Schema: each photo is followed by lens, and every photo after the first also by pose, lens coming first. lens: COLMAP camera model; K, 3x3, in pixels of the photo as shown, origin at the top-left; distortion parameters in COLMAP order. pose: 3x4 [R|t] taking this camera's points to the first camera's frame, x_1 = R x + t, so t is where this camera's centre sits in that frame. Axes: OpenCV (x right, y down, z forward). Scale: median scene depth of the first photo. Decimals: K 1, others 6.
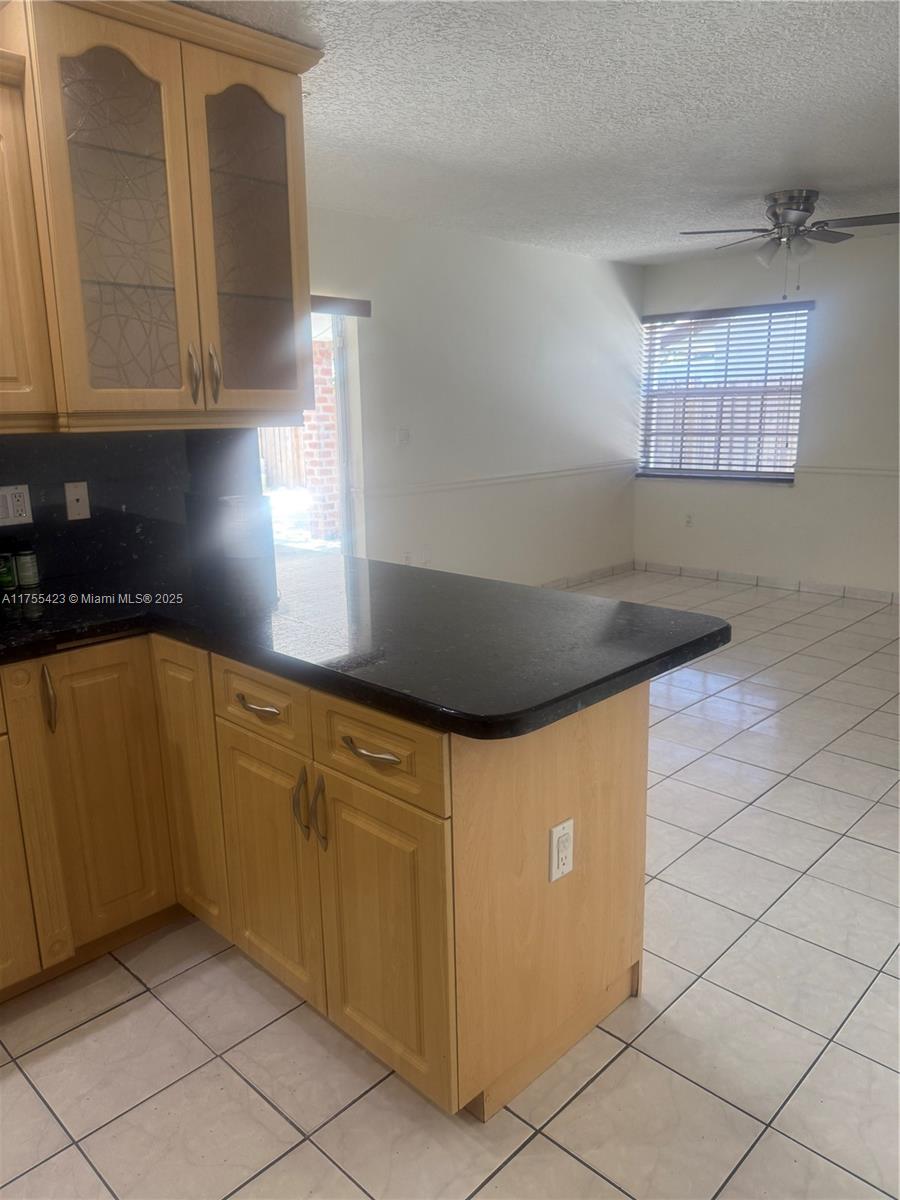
lens RADIAL K [[851.3, 0, 450.3], [0, 851.3, 594.2], [0, 0, 1]] dist [0.051482, -0.060188]
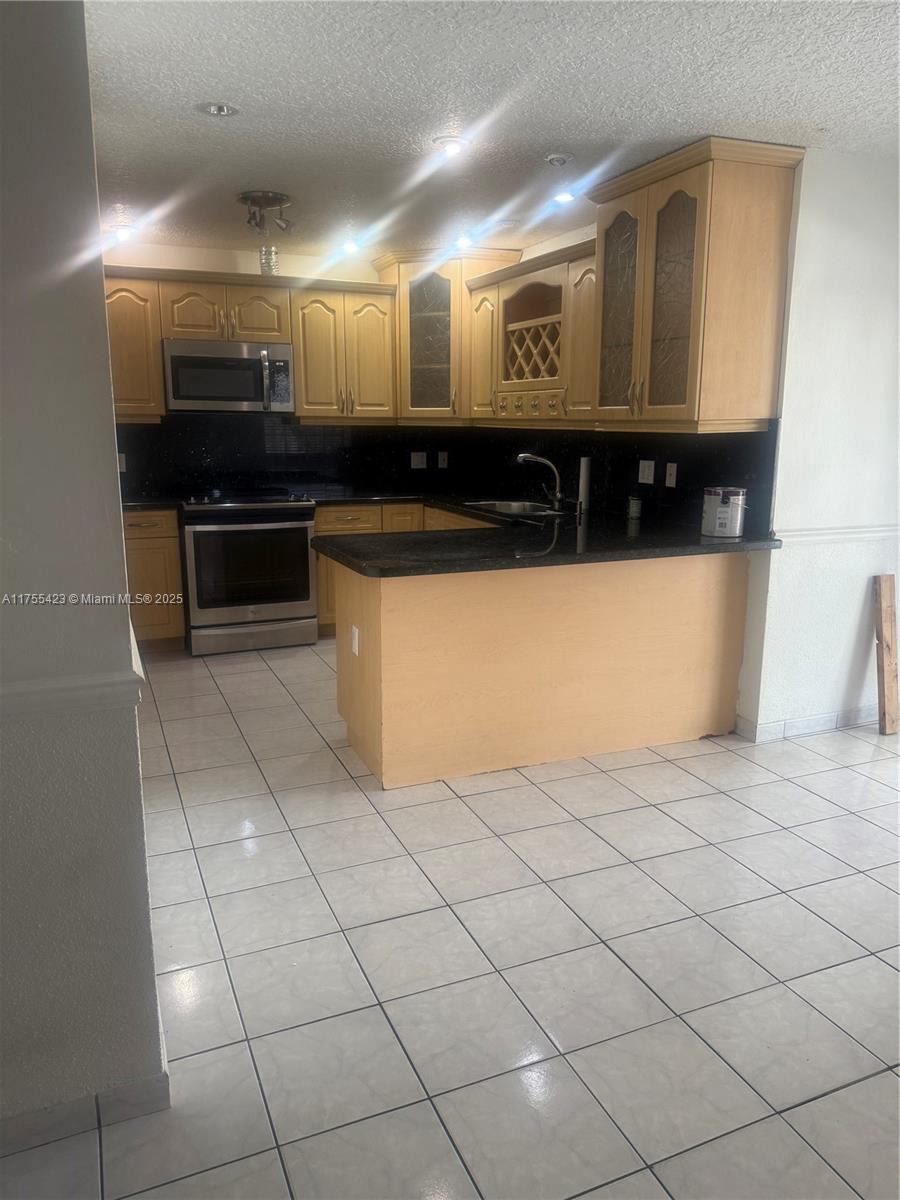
lens RADIAL K [[851.3, 0, 449.1], [0, 851.3, 597.1], [0, 0, 1]] dist [0.051482, -0.060188]
pose [[-0.382337, 0.200591, -0.901988, 1.345948], [-0.203497, 0.933908, 0.293948, -0.314846], [0.901336, 0.295939, -0.316248, 1.336292]]
